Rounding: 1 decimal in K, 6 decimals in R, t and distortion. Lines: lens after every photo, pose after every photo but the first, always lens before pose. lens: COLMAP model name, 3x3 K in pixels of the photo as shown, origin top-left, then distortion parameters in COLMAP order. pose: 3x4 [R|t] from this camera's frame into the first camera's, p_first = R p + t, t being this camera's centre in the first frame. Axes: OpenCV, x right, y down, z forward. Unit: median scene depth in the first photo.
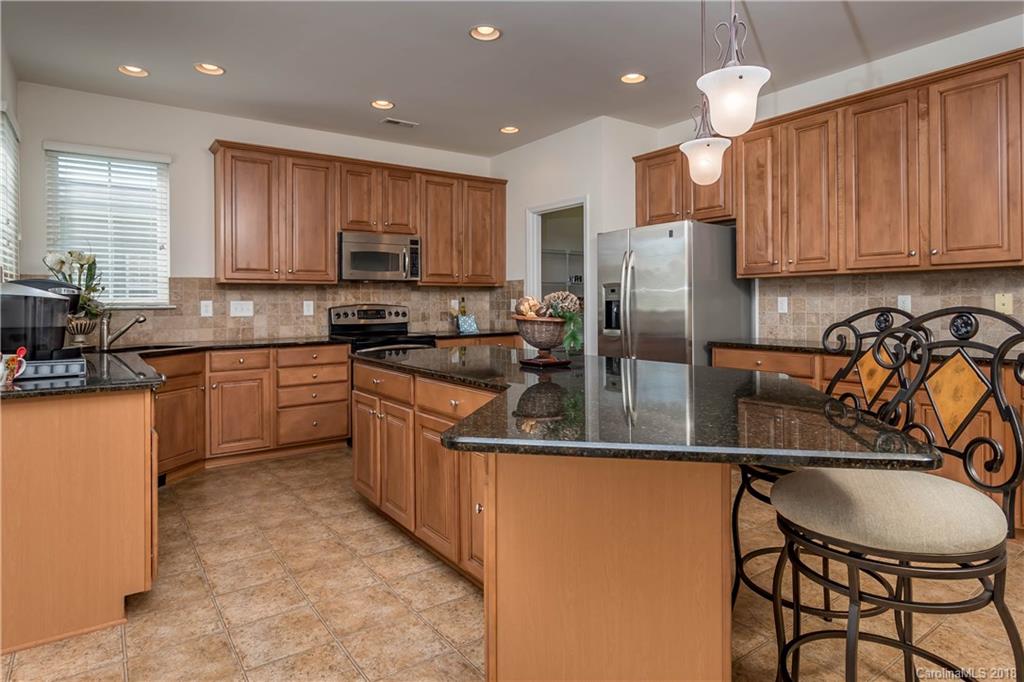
lens RADIAL K [[574.5, 0, 505.2], [0, 574.5, 293.8], [0, 0, 1]] dist [0.005385, 0.004175]
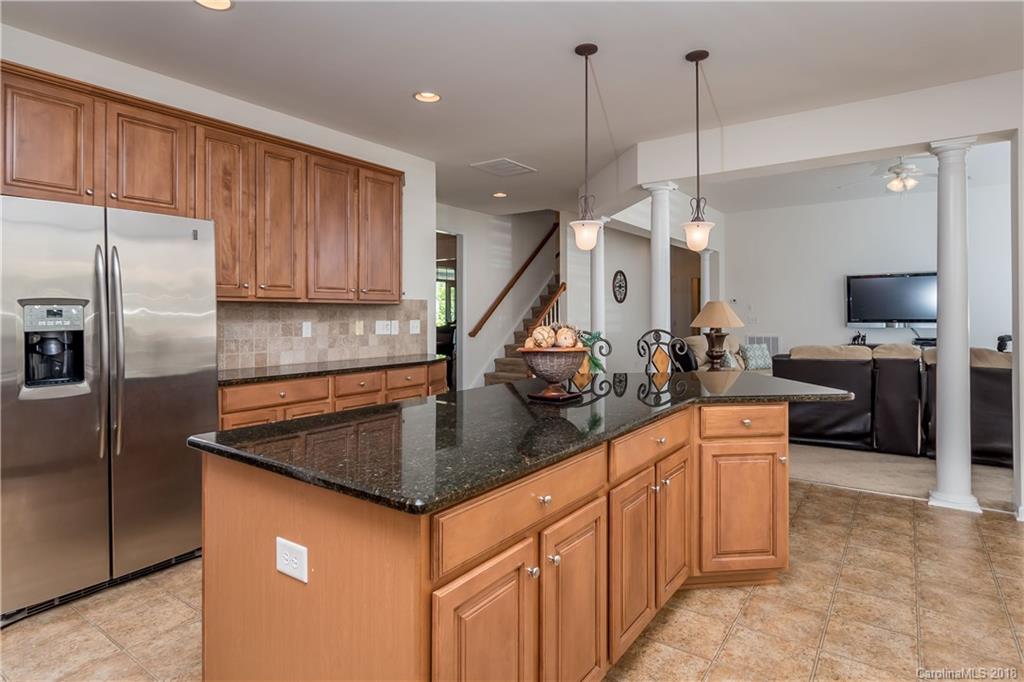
lens RADIAL K [[560.9, 0, 517.0], [0, 560.9, 320.5], [0, 0, 1]] dist [-0.000358, 0.000574]
pose [[-0.335911, 0.002688, 0.941890, -0.541861], [-0.003169, 0.999987, -0.003984, 0.002984], [-0.941889, -0.004323, -0.335898, 0.928638]]
